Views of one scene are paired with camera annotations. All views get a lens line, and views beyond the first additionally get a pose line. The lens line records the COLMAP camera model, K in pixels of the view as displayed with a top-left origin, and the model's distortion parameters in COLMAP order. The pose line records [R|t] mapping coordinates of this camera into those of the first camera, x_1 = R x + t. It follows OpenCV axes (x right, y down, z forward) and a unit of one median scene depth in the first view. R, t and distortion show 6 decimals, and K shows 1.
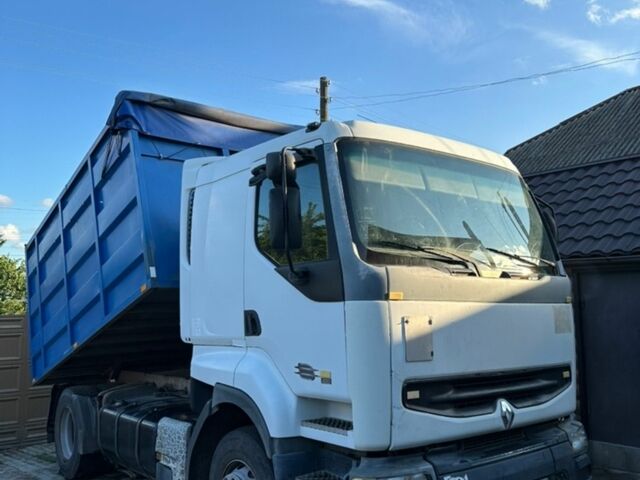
lens RADIAL K [[548.2, 0, 320.0], [0, 548.2, 240.0], [0, 0, 1]] dist [0.092803, -0.006056]
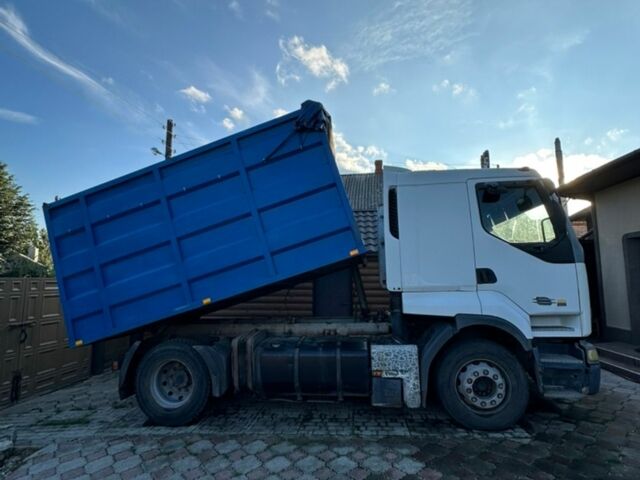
lens RADIAL K [[301.7, 0, 320.0], [0, 301.7, 240.0], [0, 0, 1]] dist [0.003417, 0.000081]
pose [[0.741558, 0.086054, 0.665346, -1.198839], [-0.082000, 0.995930, -0.037418, 0.128489], [-0.665858, -0.026811, 0.745596, 0.714102]]
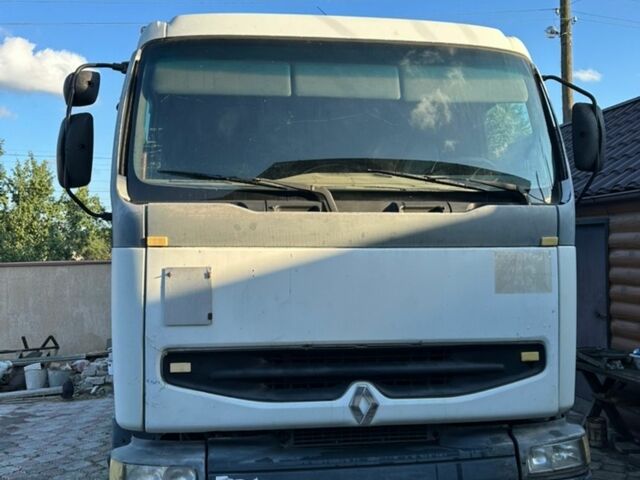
lens RADIAL K [[548.2, 0, 320.0], [0, 548.2, 240.0], [0, 0, 1]] dist [0.092803, -0.006056]
pose [[0.854993, -0.014492, -0.518437, 0.714032], [0.067797, 0.994155, 0.084019, 0.048097], [0.514189, -0.106984, 0.850978, 0.442179]]
